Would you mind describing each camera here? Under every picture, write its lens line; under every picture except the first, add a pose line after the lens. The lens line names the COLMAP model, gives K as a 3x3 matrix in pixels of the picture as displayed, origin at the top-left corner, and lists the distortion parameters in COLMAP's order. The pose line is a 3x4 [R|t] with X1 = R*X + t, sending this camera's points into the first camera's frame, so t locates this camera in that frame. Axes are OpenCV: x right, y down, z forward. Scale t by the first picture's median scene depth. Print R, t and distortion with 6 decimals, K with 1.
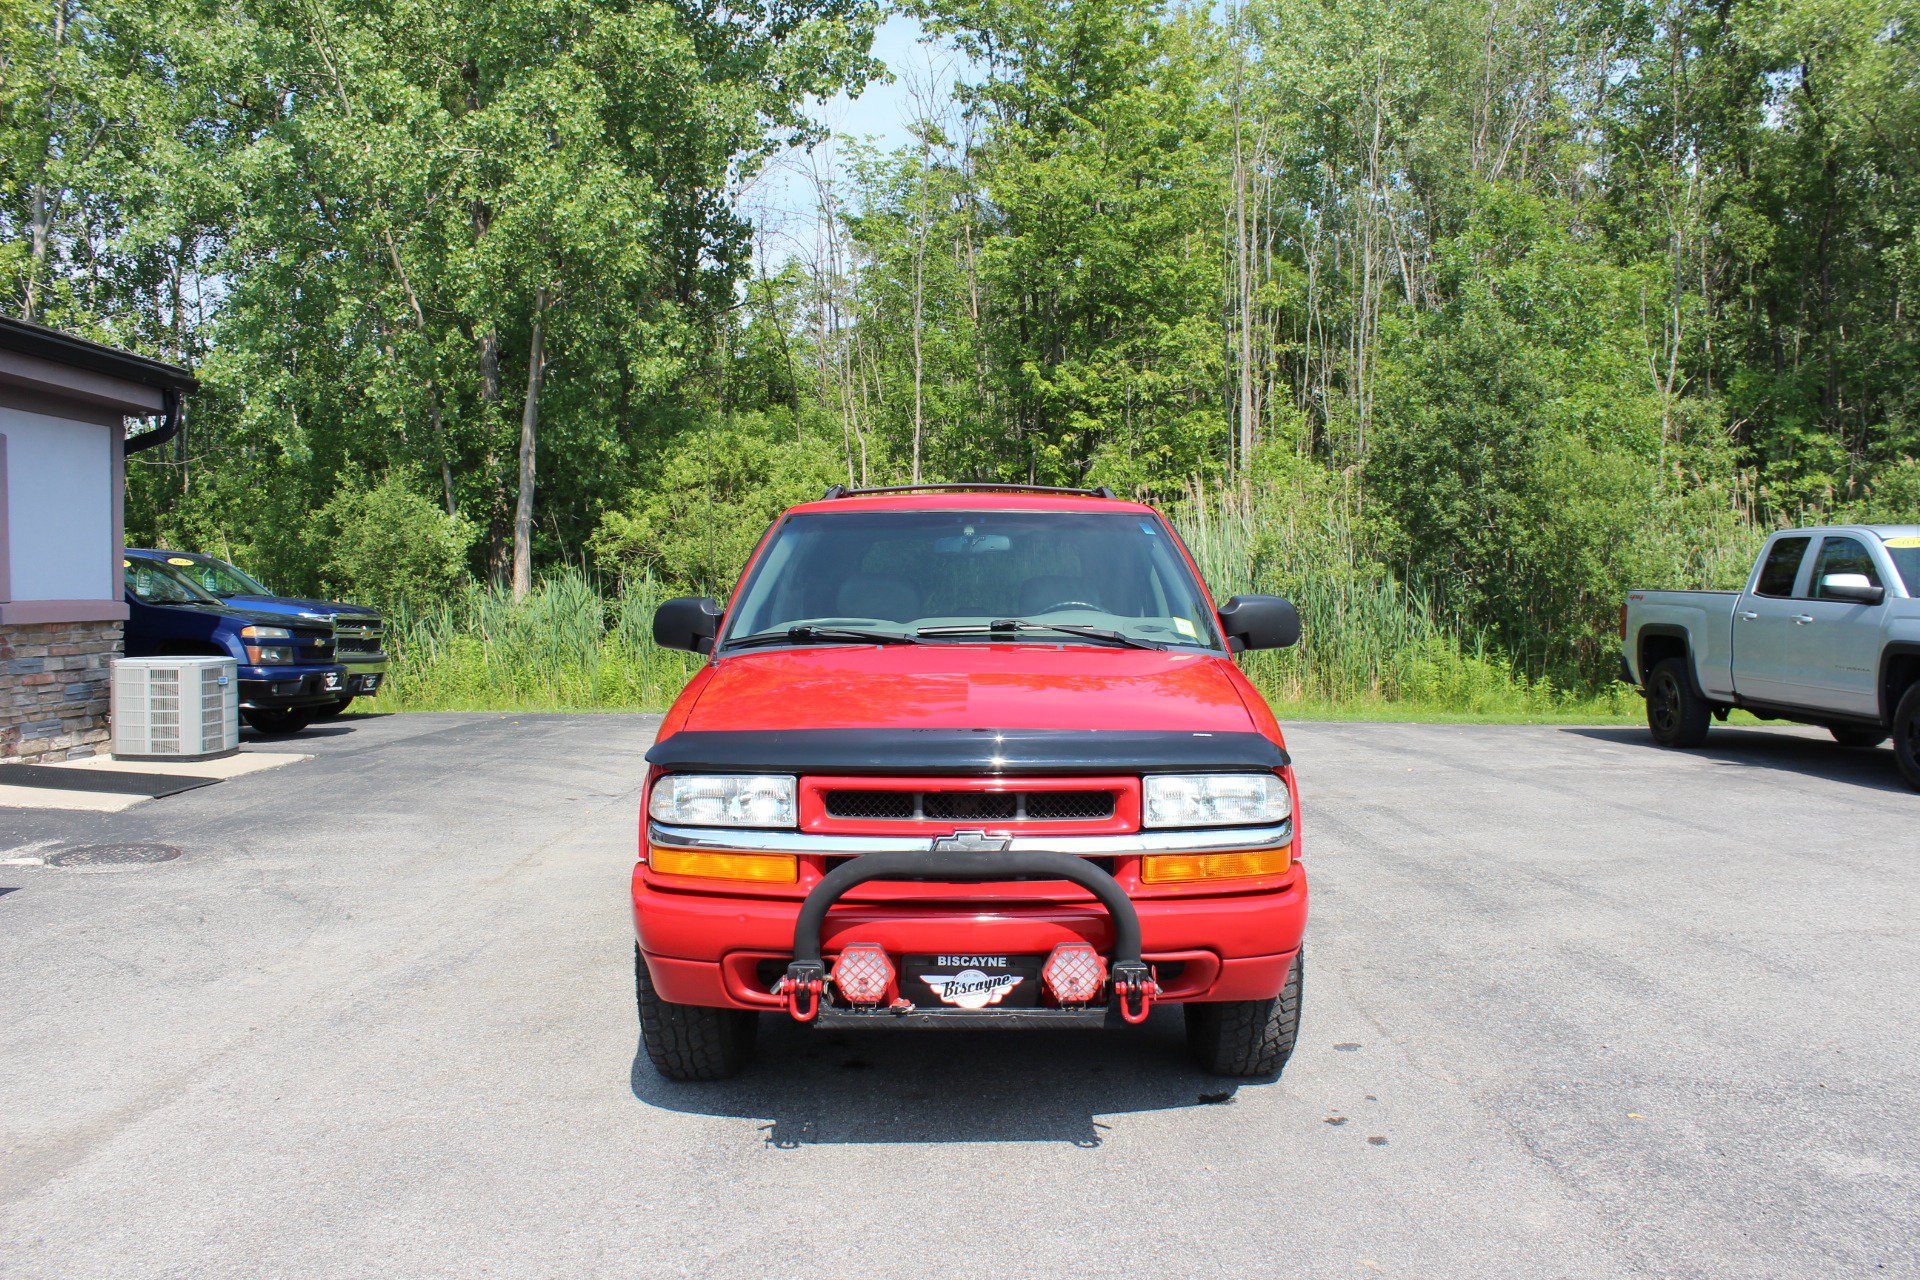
lens RADIAL K [[1608.7, 0, 974.3], [0, 1608.7, 649.1], [0, 0, 1]] dist [-0.162207, 0.141945]
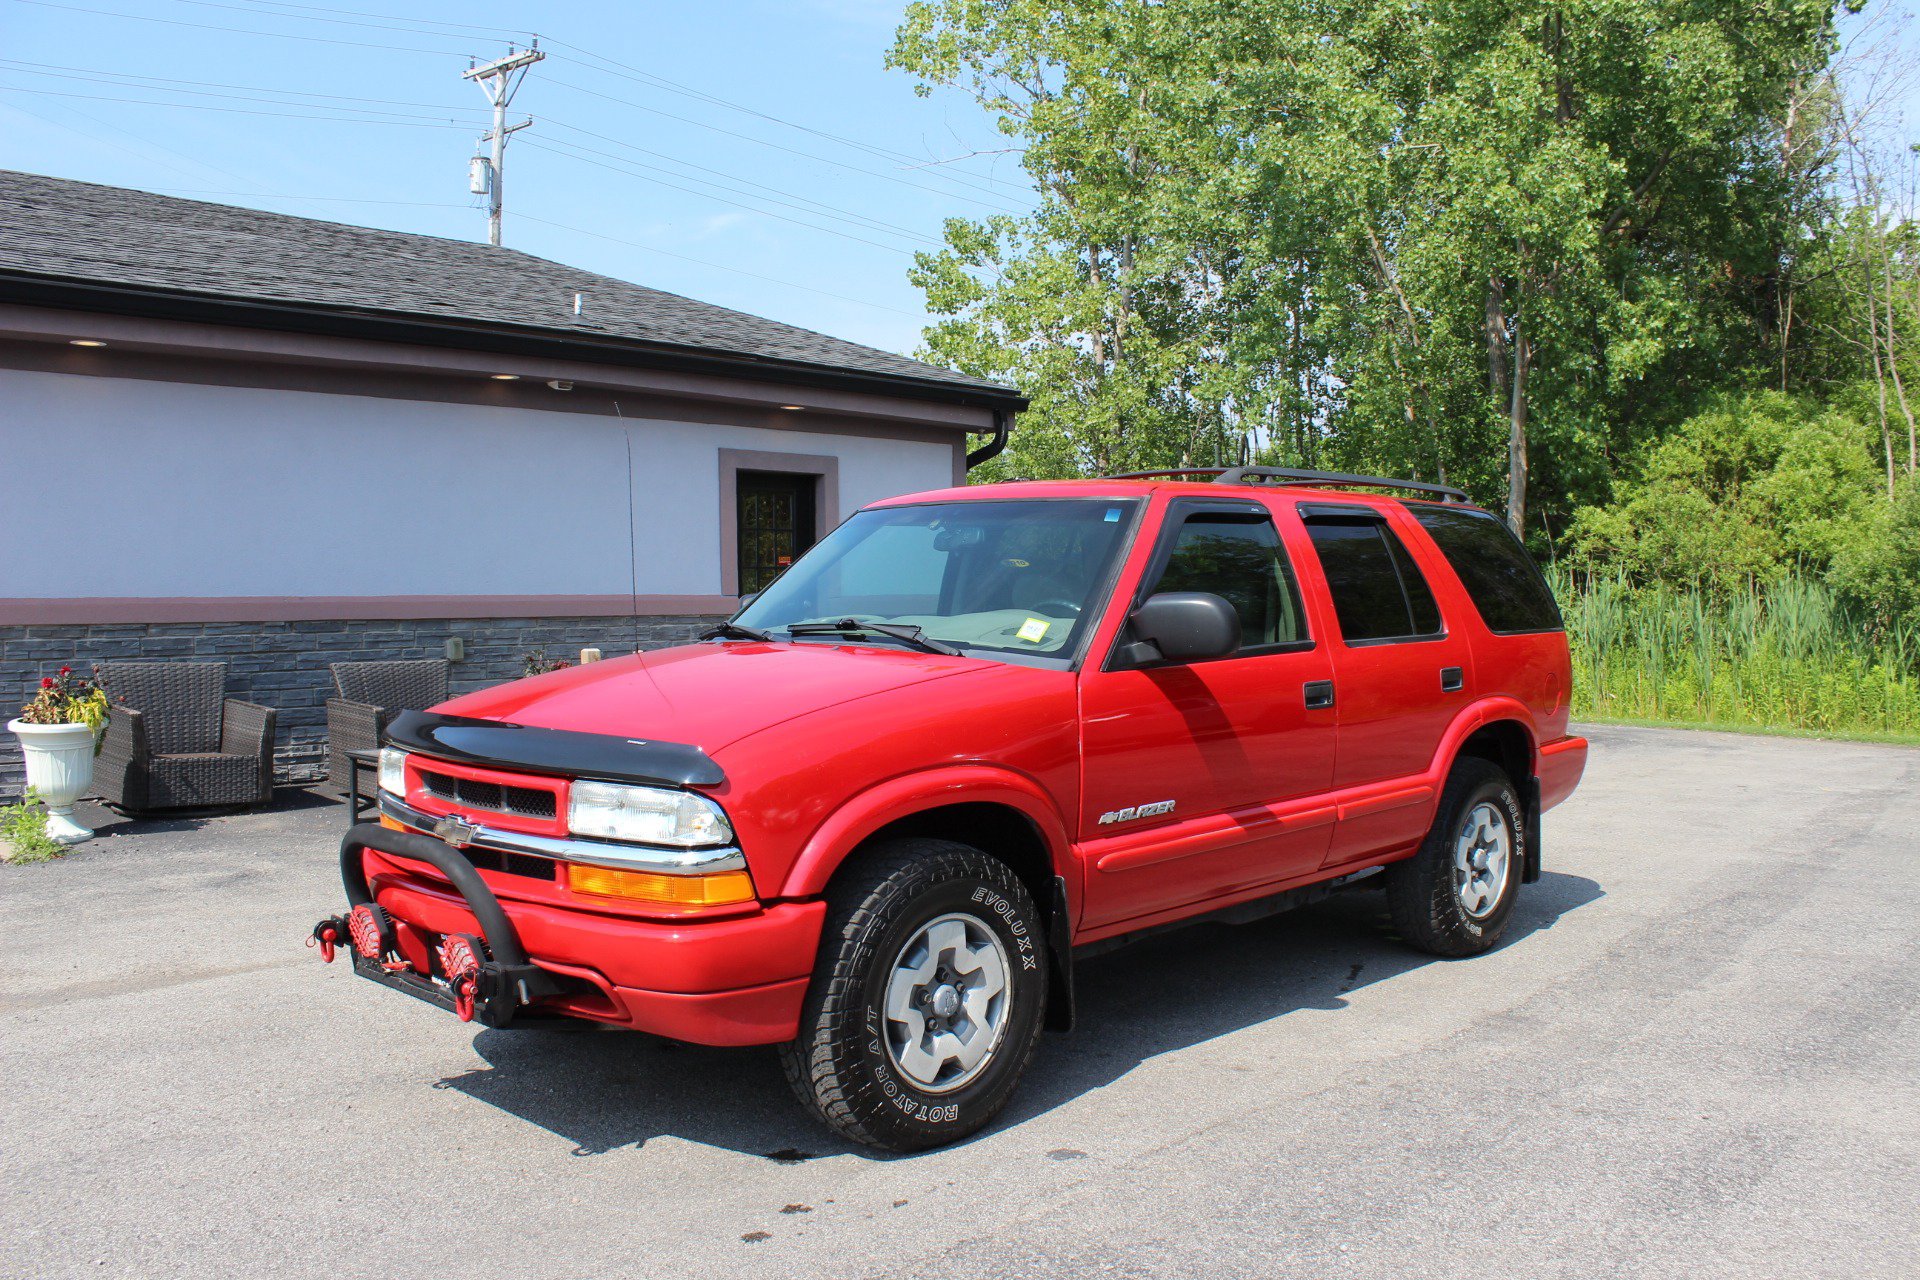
lens RADIAL K [[1608.7, 0, 973.5], [0, 1608.7, 655.5], [0, 0, 1]] dist [-0.162207, 0.141945]
pose [[0.723920, 0.031122, -0.689182, 0.166551], [-0.028221, 0.999482, 0.015492, -0.002927], [0.689306, 0.008234, 0.724423, 0.084701]]
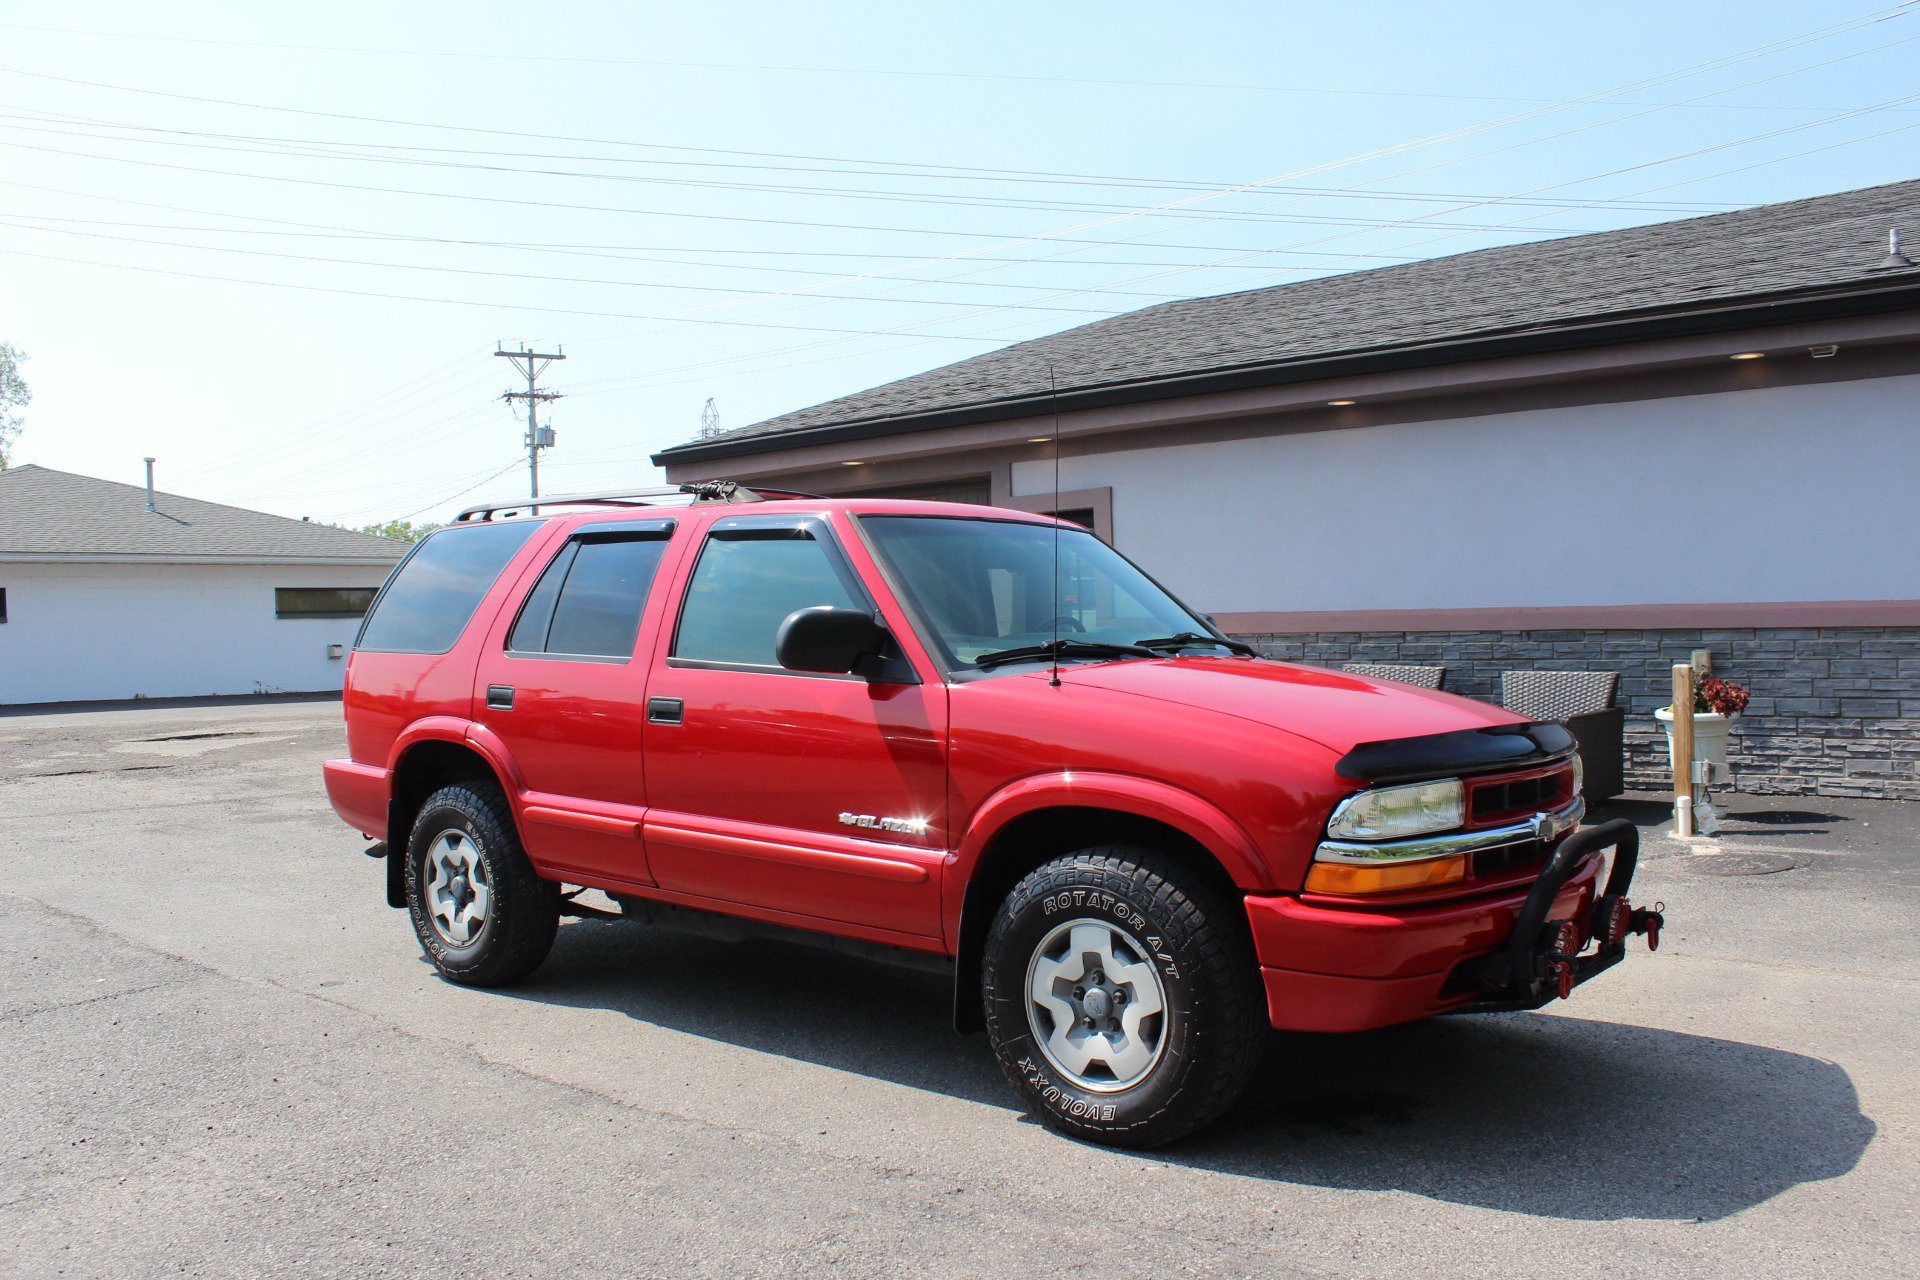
lens RADIAL K [[1608.7, 0, 967.0], [0, 1608.7, 647.1], [0, 0, 1]] dist [-0.162207, 0.141945]
pose [[-0.639755, 0.028804, -0.768039, 0.189487], [-0.007246, 0.999027, 0.043503, -0.015692], [0.768544, 0.033396, -0.638924, 0.480585]]
